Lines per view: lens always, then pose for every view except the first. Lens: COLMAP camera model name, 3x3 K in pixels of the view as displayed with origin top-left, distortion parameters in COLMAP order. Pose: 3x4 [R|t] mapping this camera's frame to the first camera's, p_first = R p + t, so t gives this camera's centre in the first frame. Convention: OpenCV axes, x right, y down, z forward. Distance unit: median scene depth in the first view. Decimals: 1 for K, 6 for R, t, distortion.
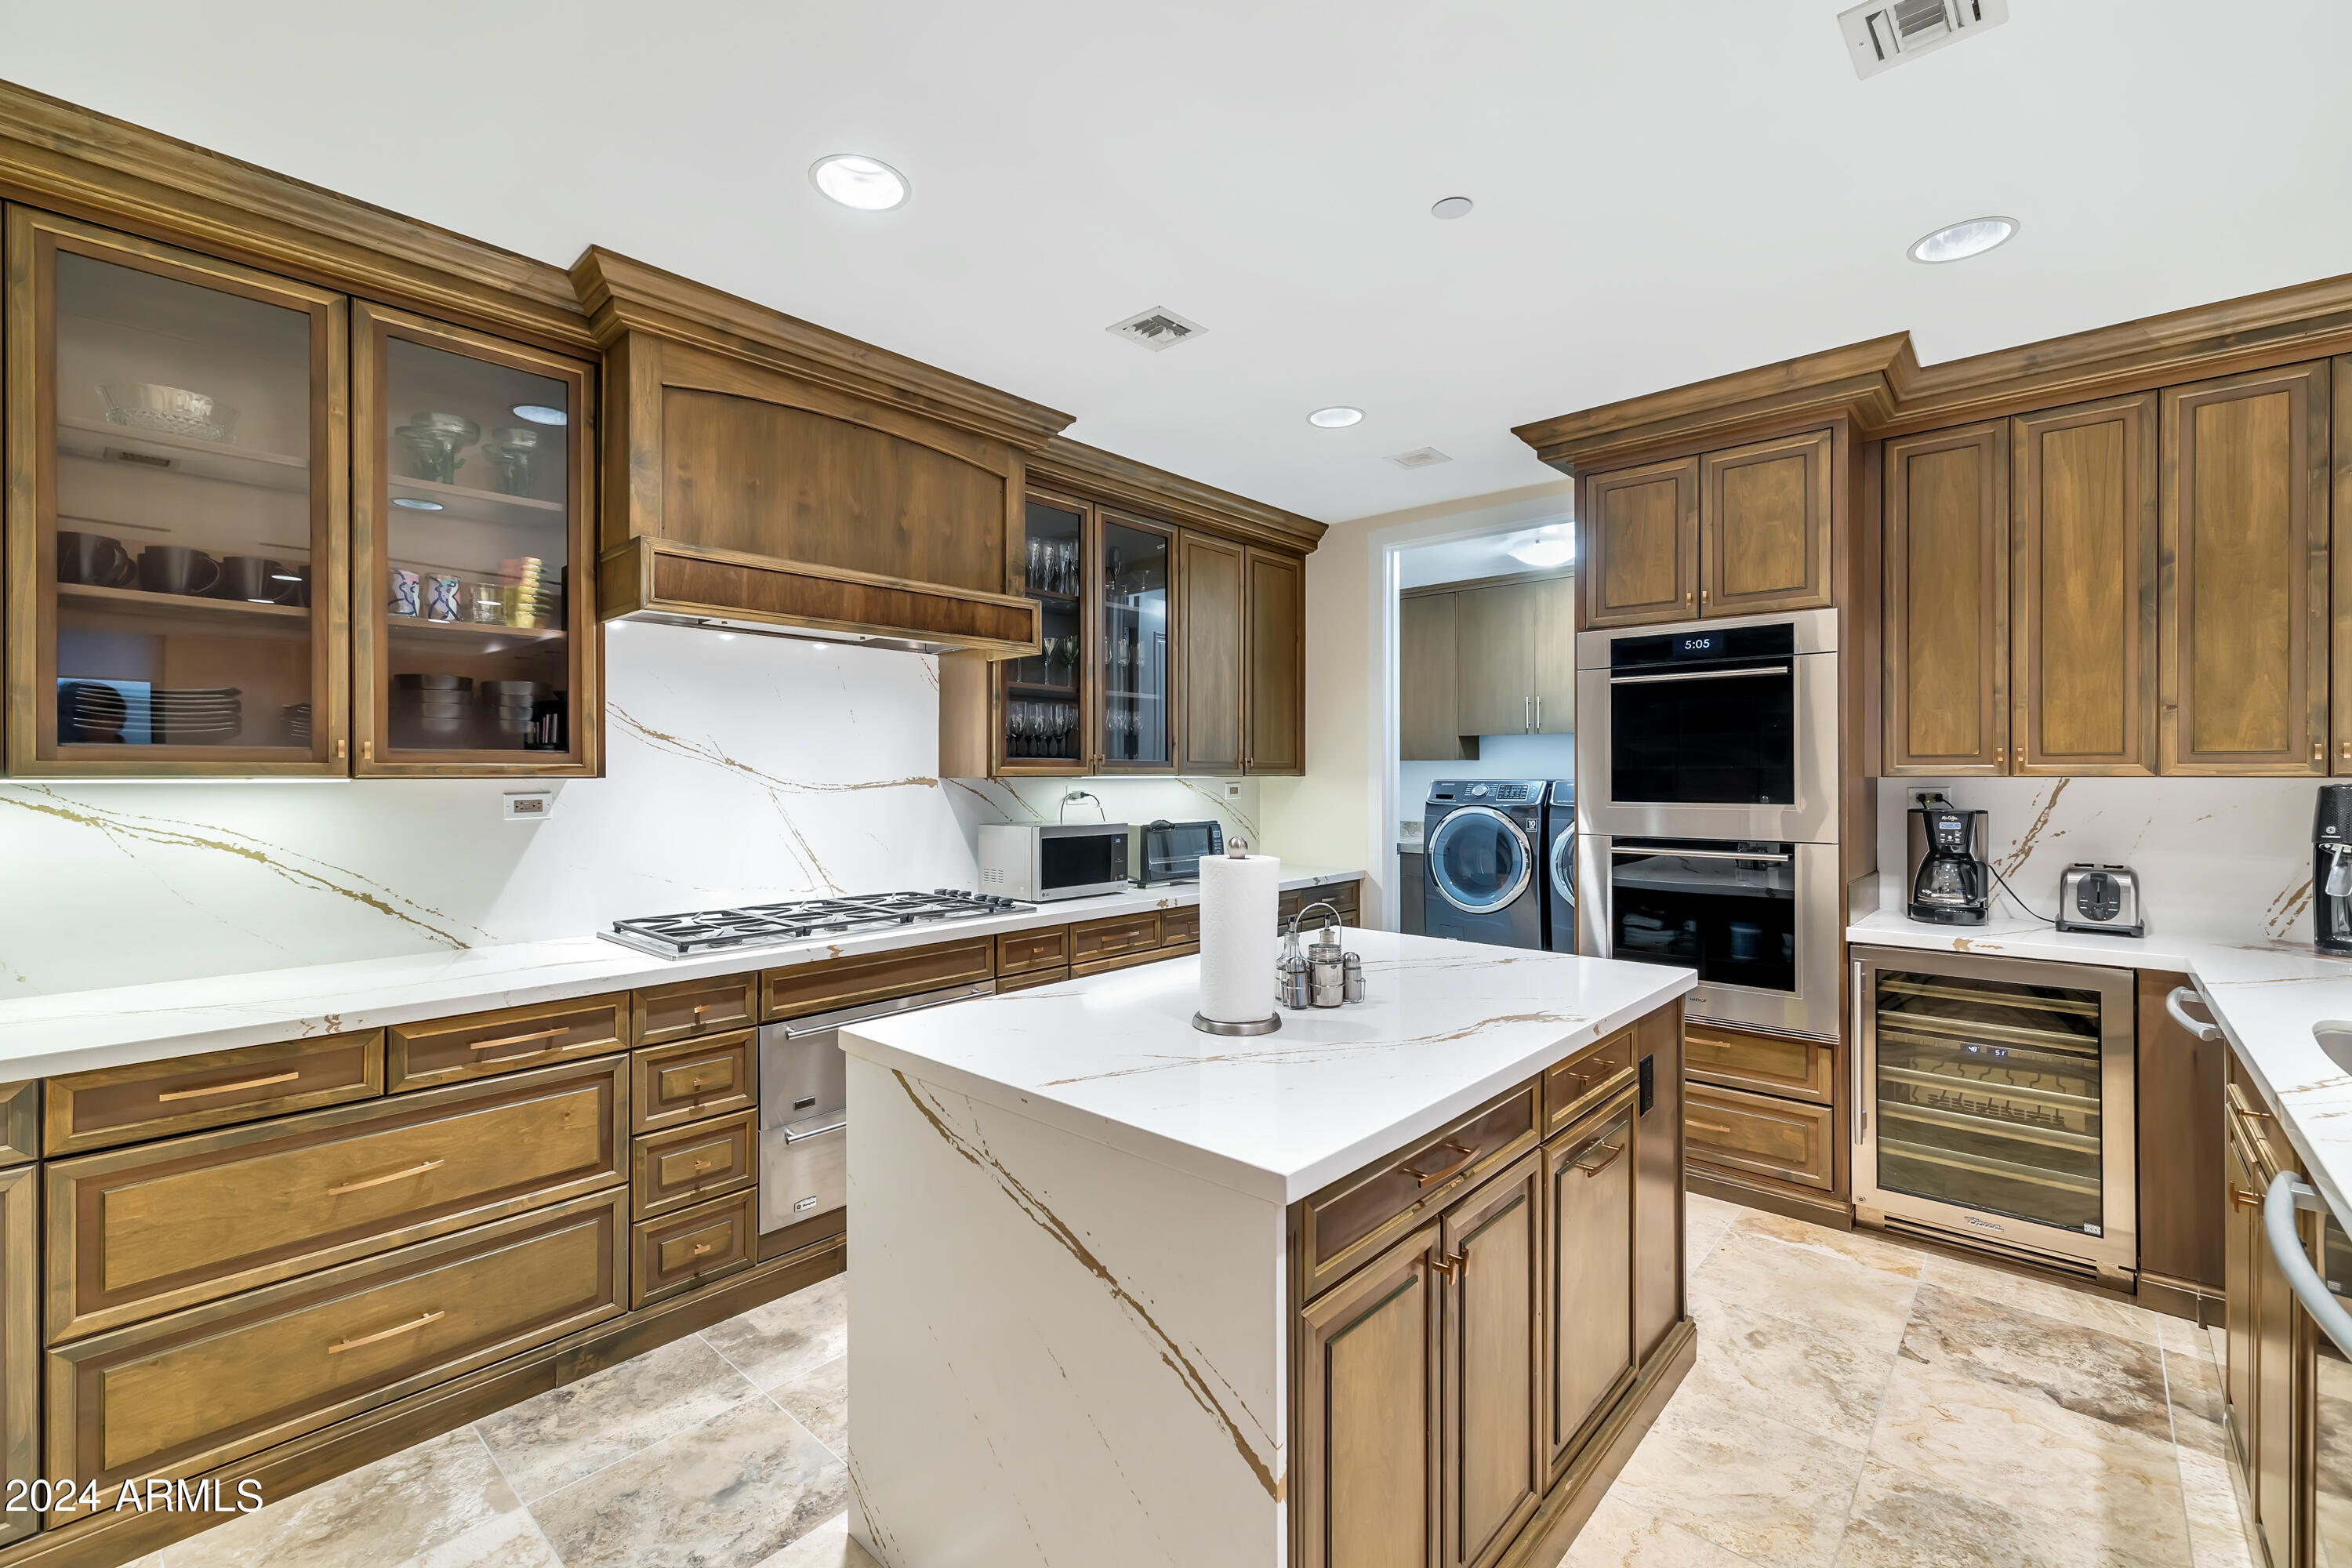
lens RADIAL K [[999.0, 0, 1187.2], [0, 999.0, 774.6], [0, 0, 1]] dist [0.001125, 0.000329]
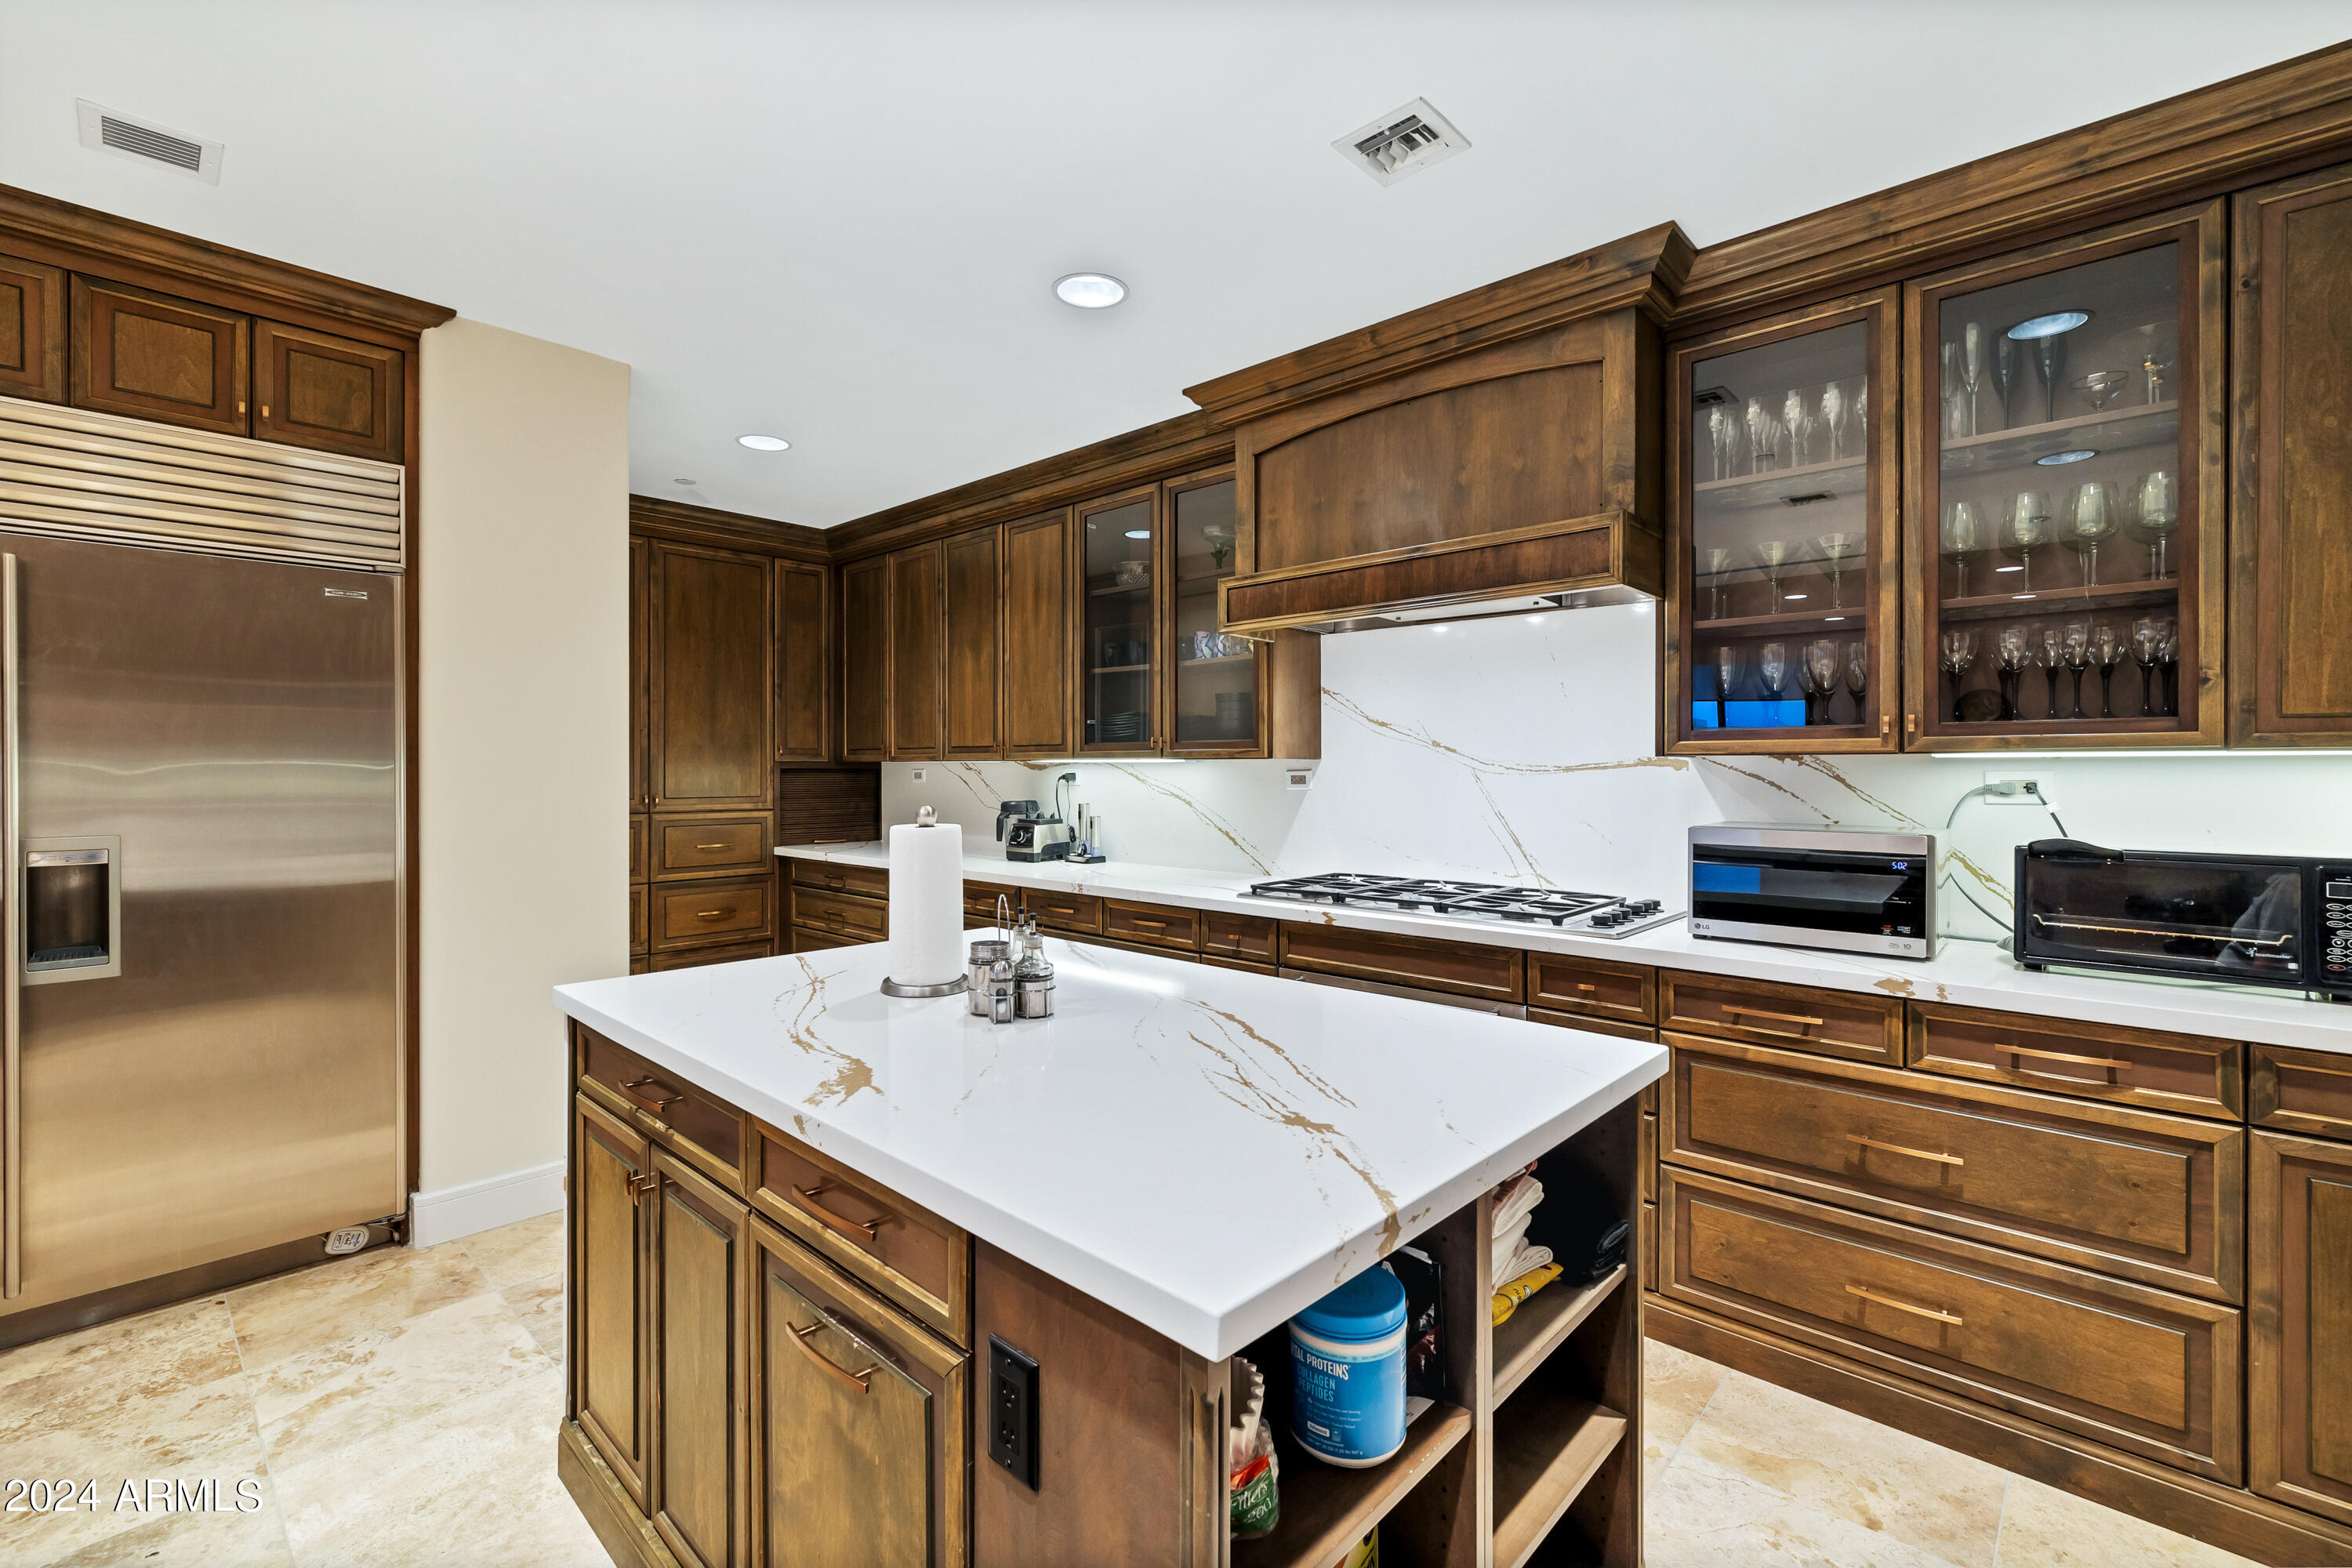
lens RADIAL K [[999.0, 0, 1176.4], [0, 999.0, 777.6], [0, 0, 1]] dist [0.001125, 0.000329]
pose [[-0.016547, 0.012145, -0.999789, 0.613726], [0.002286, 0.999924, 0.012109, 0.009933], [0.999860, -0.002085, -0.016574, 0.725974]]
